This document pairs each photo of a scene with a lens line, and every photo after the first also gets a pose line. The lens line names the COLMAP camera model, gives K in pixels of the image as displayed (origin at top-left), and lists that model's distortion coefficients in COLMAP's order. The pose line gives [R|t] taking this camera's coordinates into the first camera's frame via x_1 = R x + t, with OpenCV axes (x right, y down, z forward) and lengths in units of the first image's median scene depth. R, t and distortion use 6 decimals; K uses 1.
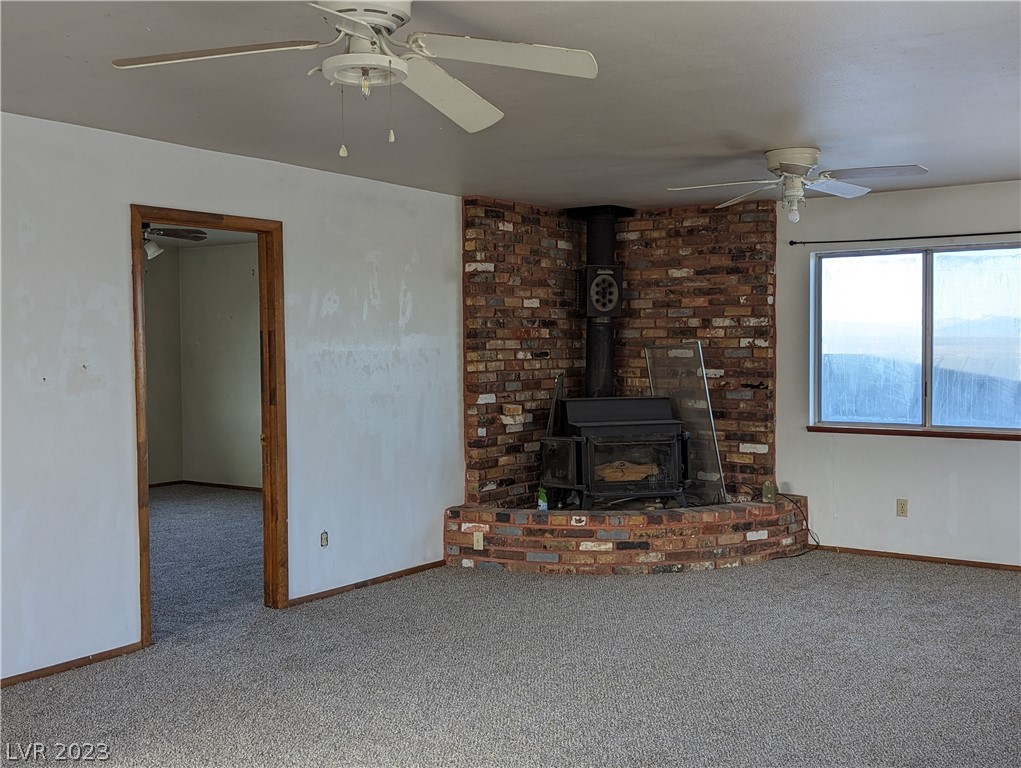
lens RADIAL K [[1062.6, 0, 510.6], [0, 1062.6, 382.5], [0, 0, 1]] dist [0.033432, 0.000000]
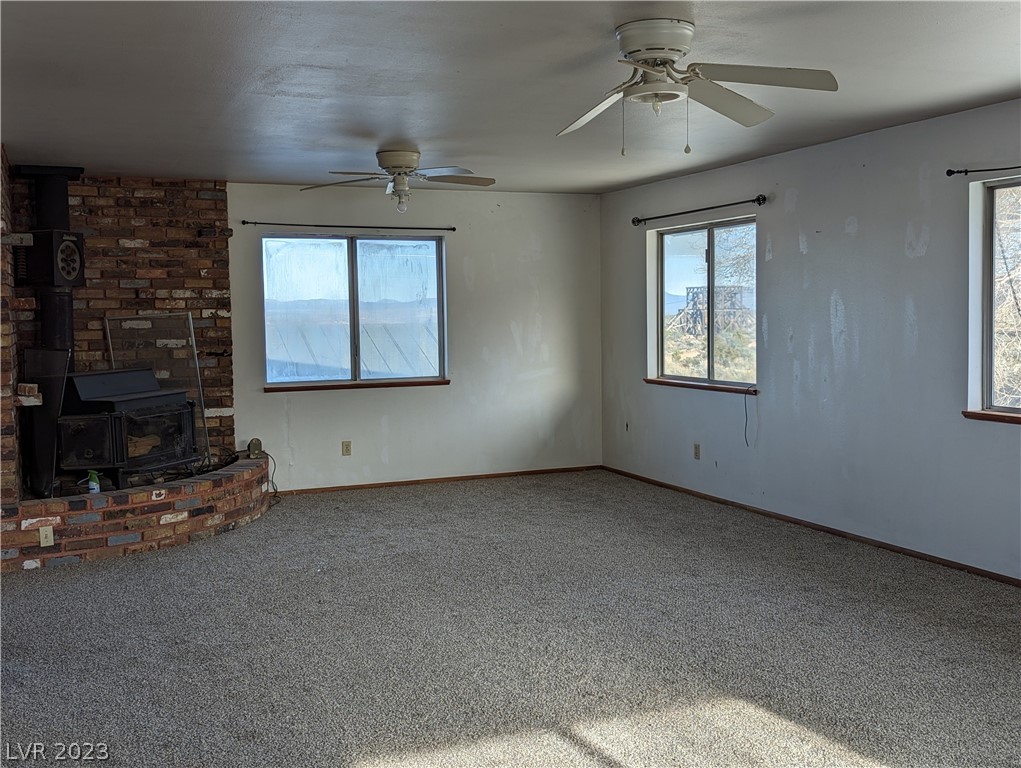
lens RADIAL K [[1062.6, 0, 510.8], [0, 1062.6, 385.9], [0, 0, 1]] dist [0.033432, 0.000000]
pose [[0.543451, -0.060293, 0.837273, -0.512873], [0.040346, 0.998141, 0.045689, -0.001702], [-0.838471, 0.008950, 0.544873, 0.170003]]
